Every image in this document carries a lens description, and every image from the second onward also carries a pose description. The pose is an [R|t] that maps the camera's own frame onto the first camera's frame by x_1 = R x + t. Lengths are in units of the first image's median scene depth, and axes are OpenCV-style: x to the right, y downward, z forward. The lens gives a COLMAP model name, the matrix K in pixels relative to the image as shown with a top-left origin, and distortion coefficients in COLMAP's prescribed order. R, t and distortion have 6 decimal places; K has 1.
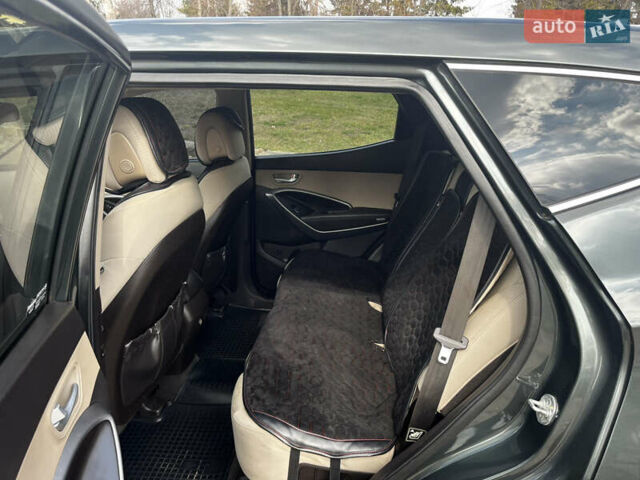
lens RADIAL K [[496.7, 0, 320.0], [0, 496.7, 240.0], [0, 0, 1]] dist [0.048160, 0.000223]
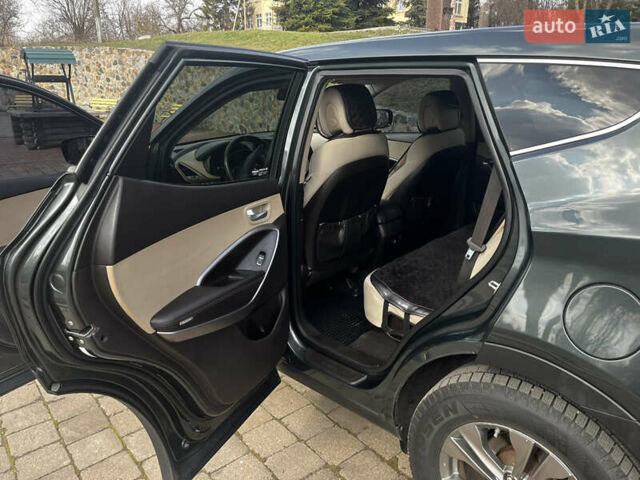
lens RADIAL K [[496.7, 0, 320.0], [0, 496.7, 240.0], [0, 0, 1]] dist [0.048160, 0.000223]
pose [[0.774627, 0.178476, -0.606712, 0.720094], [-0.165832, 0.983106, 0.077471, 0.131418], [0.610289, 0.040601, 0.791137, -0.413483]]
